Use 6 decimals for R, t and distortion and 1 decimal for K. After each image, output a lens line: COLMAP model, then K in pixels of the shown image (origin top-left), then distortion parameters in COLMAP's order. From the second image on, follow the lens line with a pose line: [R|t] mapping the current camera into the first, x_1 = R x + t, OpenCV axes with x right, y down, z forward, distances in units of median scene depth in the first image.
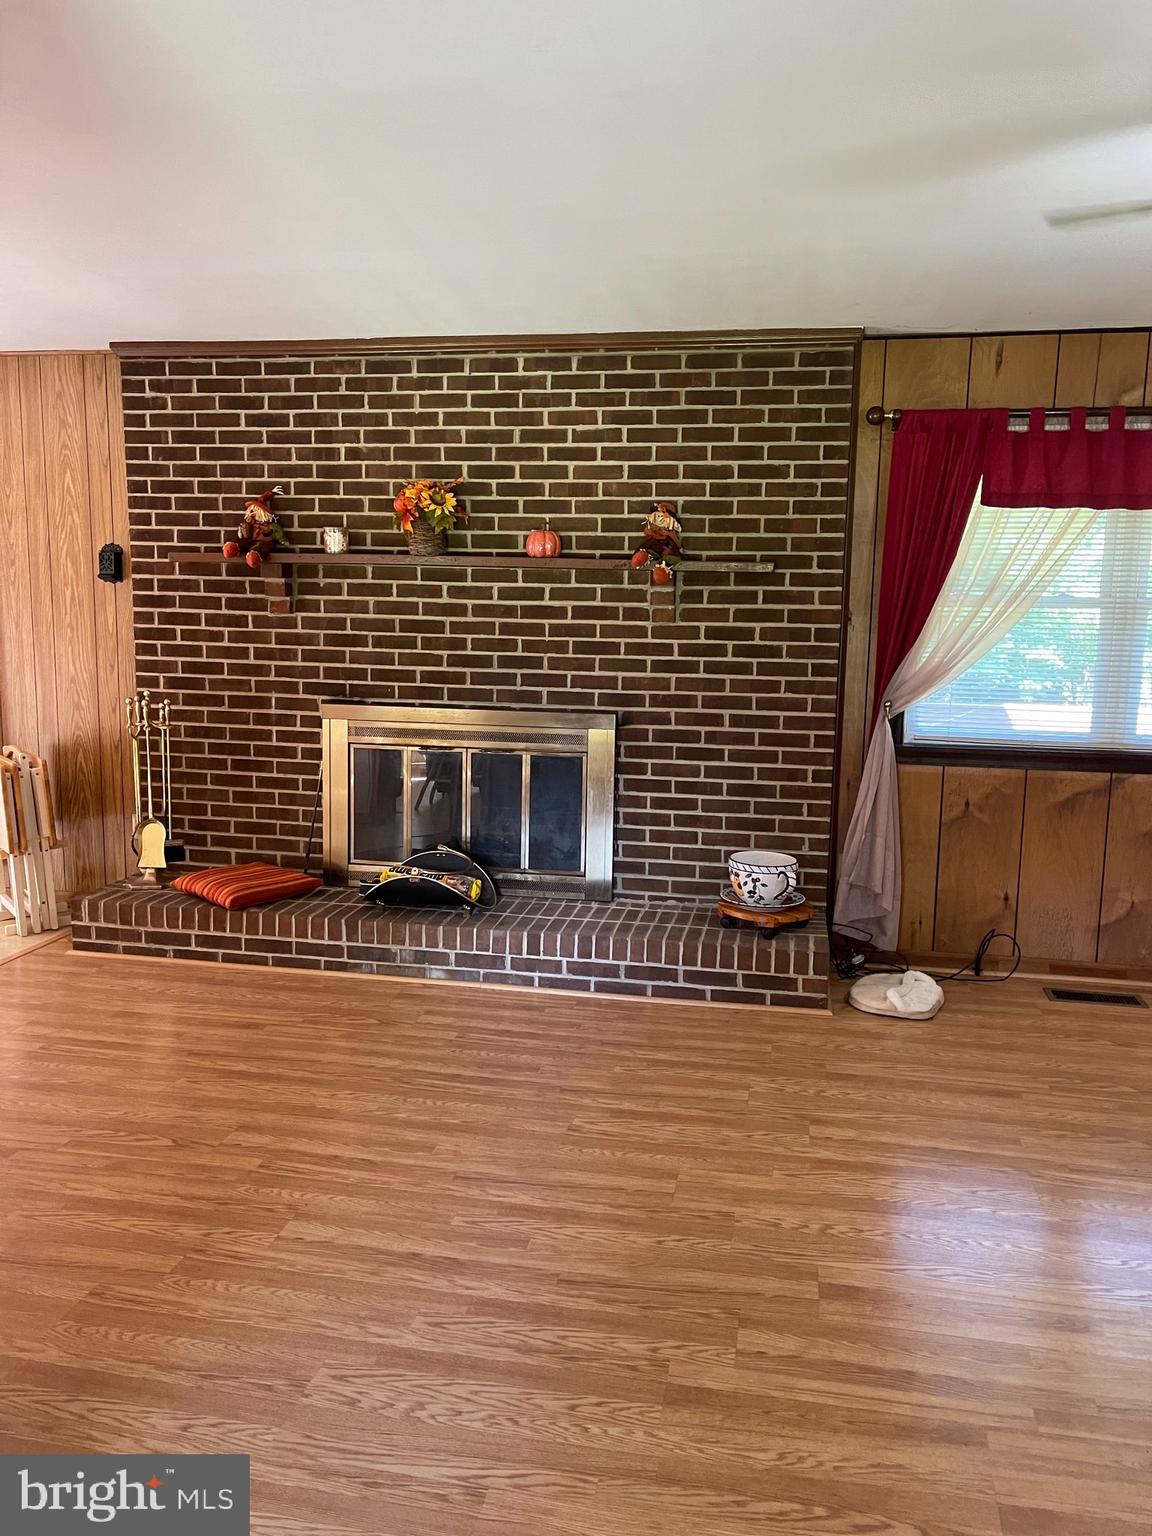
lens RADIAL K [[1167.8, 0, 580.0], [0, 1167.8, 772.7], [0, 0, 1]] dist [0.057095, -0.071309]
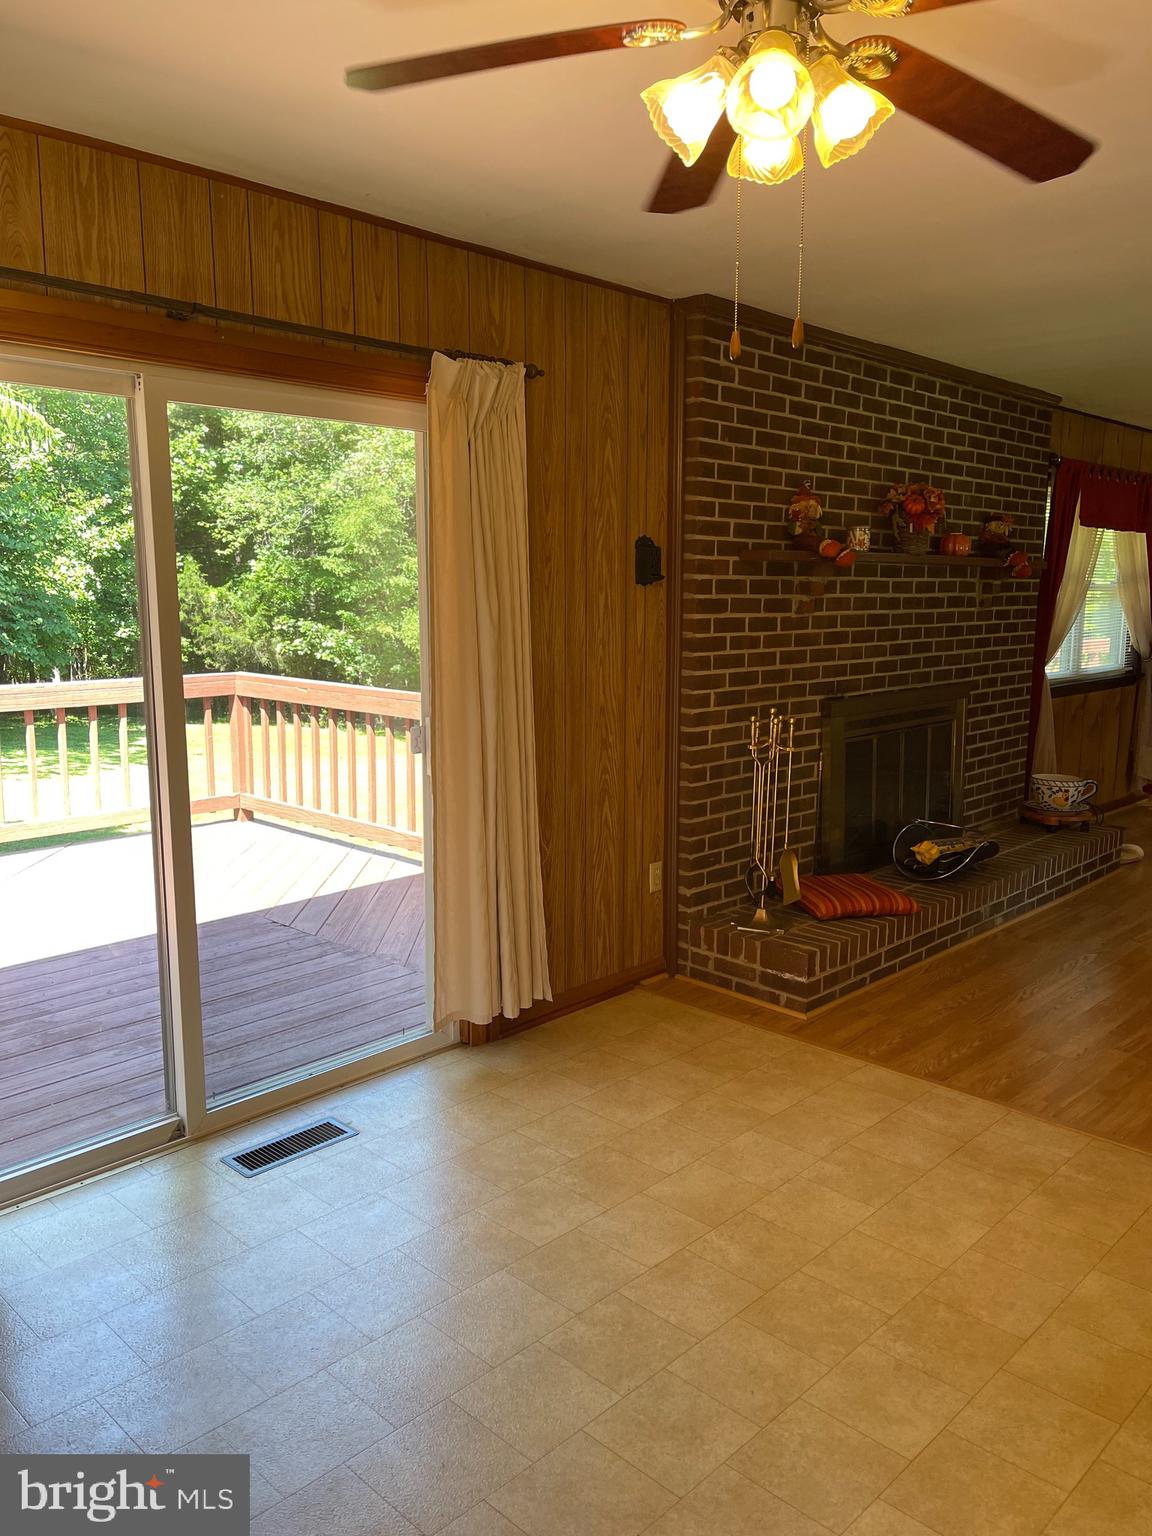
lens RADIAL K [[1167.8, 0, 581.2], [0, 1167.8, 771.1], [0, 0, 1]] dist [0.057095, -0.071309]
pose [[0.536373, -0.149335, 0.830664, -1.240172], [0.128904, 0.987169, 0.094236, -0.130538], [-0.834079, 0.056530, 0.548741, 0.675359]]
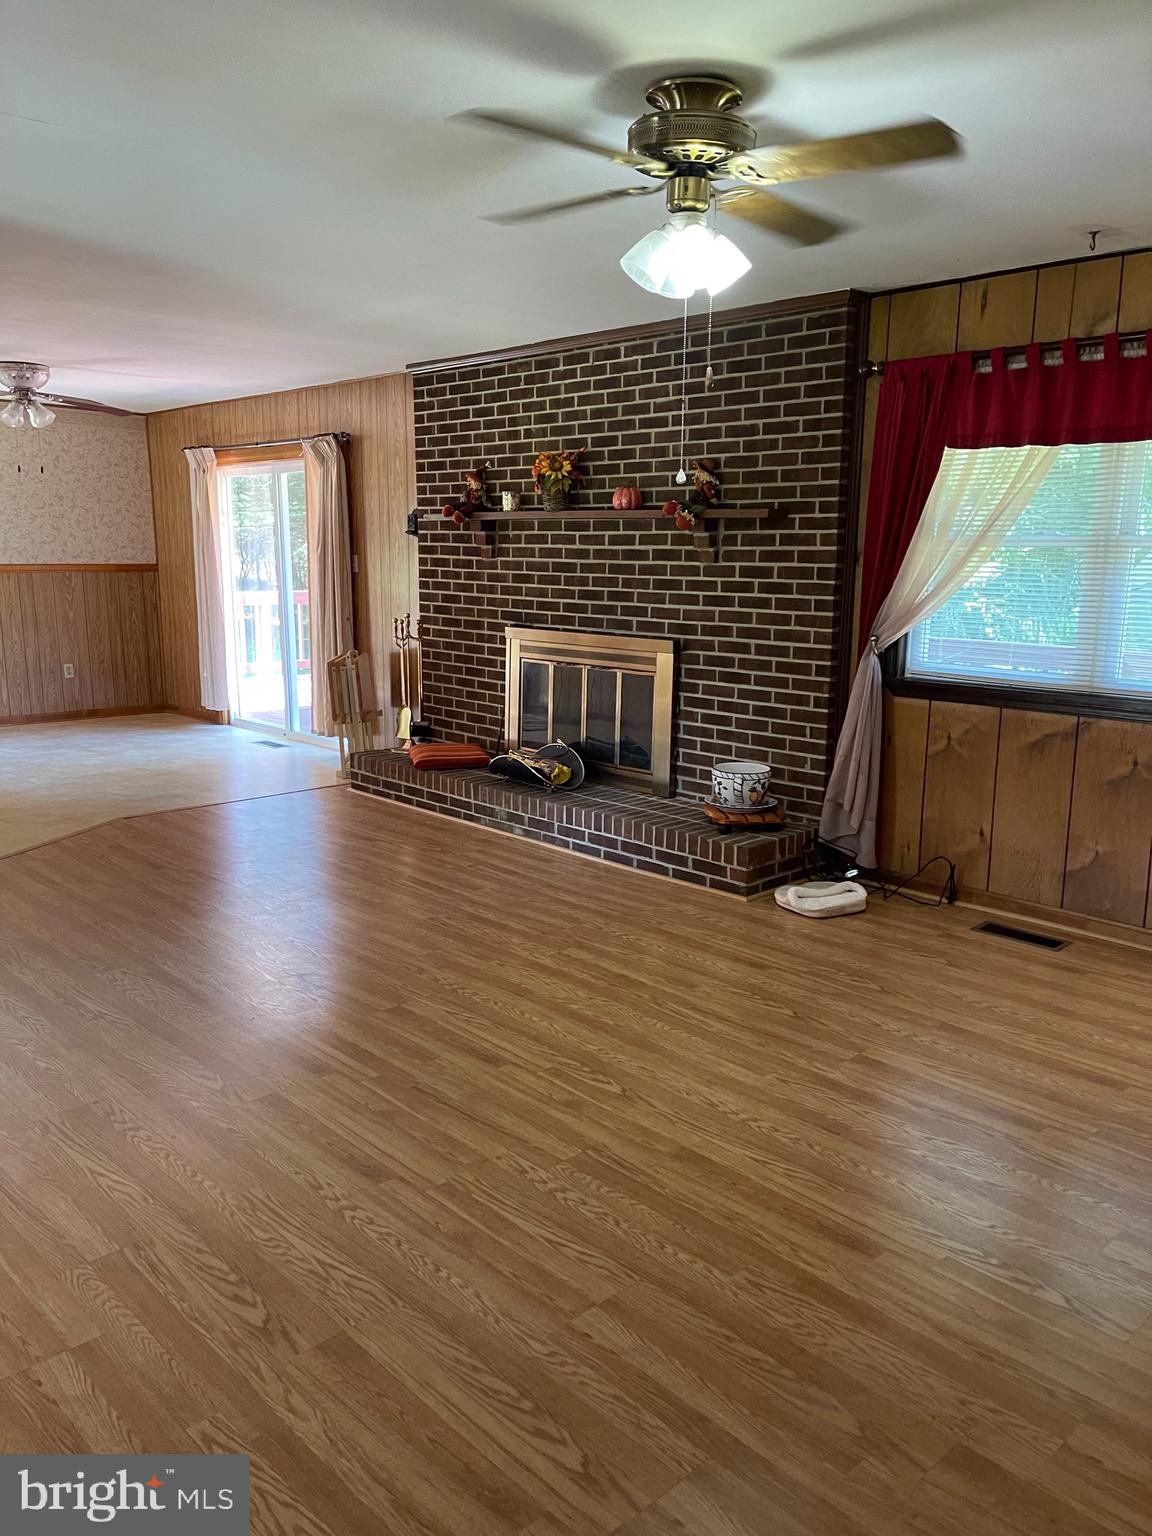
lens RADIAL K [[1167.8, 0, 581.5], [0, 1167.8, 780.4], [0, 0, 1]] dist [0.057095, -0.071309]
pose [[0.815661, 0.103686, -0.569163, 0.658280], [-0.079798, 0.994569, 0.066826, 0.020285], [0.573001, -0.009090, 0.819504, -0.038715]]
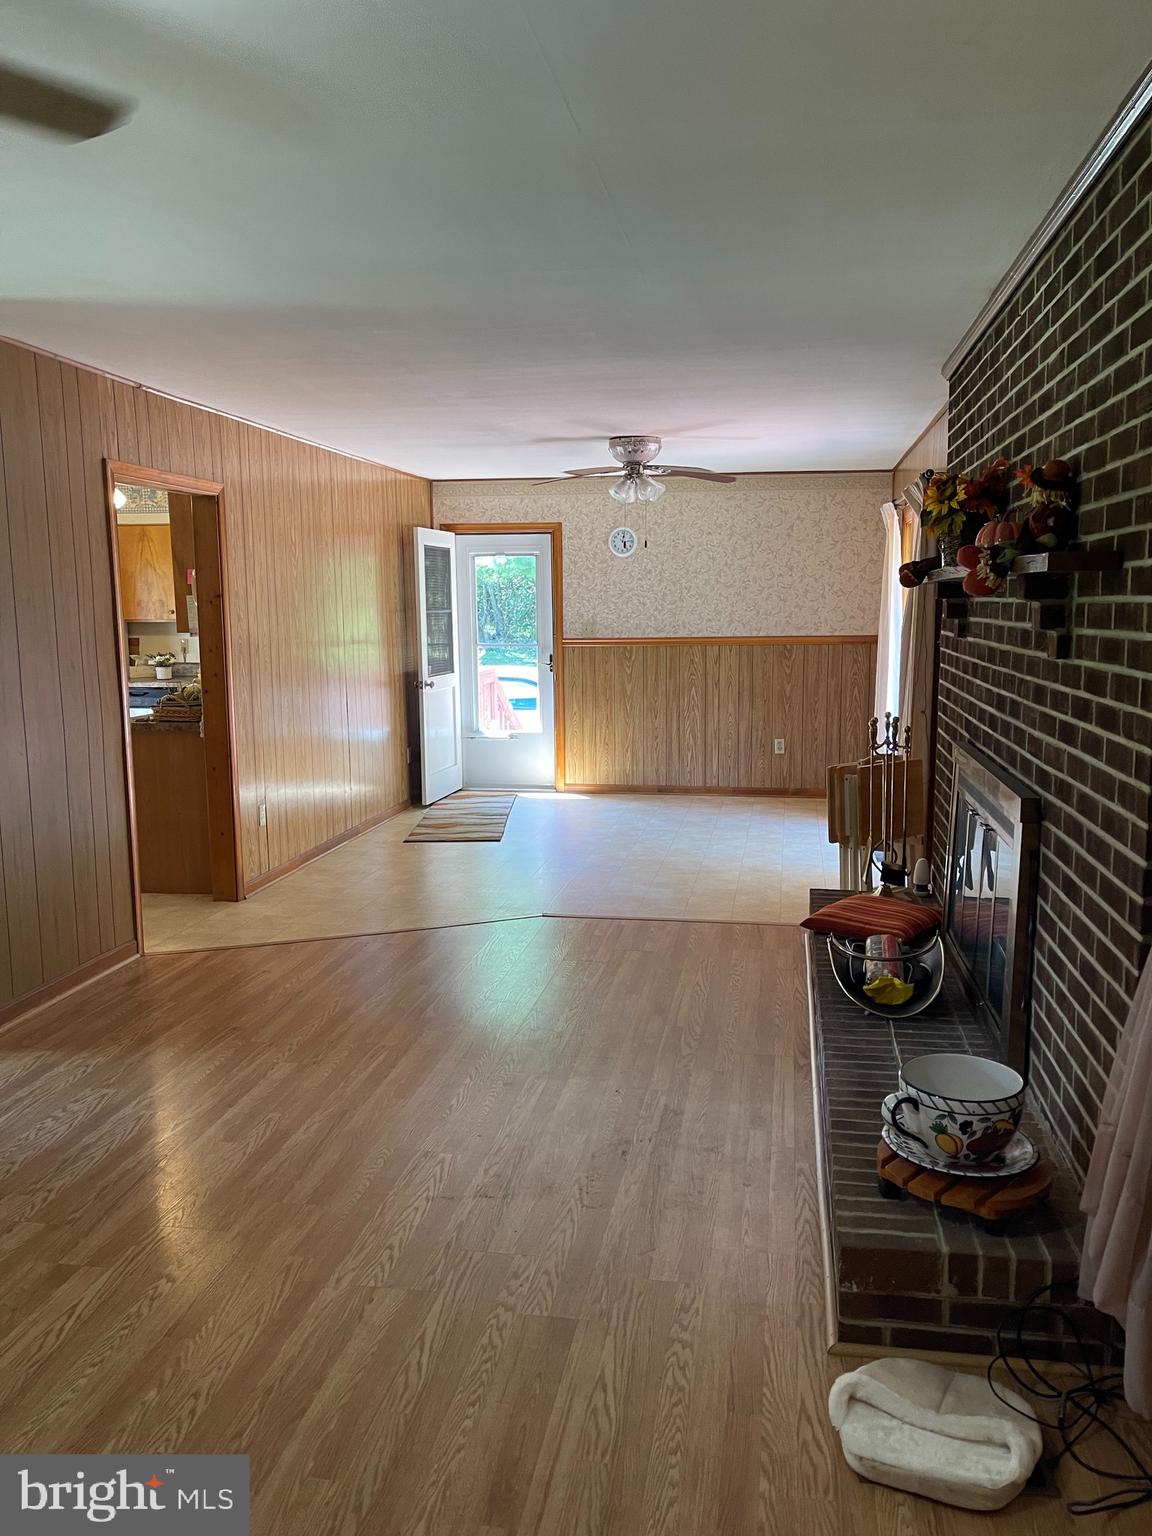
lens RADIAL K [[1167.8, 0, 582.1], [0, 1167.8, 768.1], [0, 0, 1]] dist [0.057095, -0.071309]
pose [[0.021265, 0.122020, -0.992300, 0.672025], [-0.139582, 0.983166, 0.117905, -0.110099], [0.989982, 0.136000, 0.037938, 0.741570]]
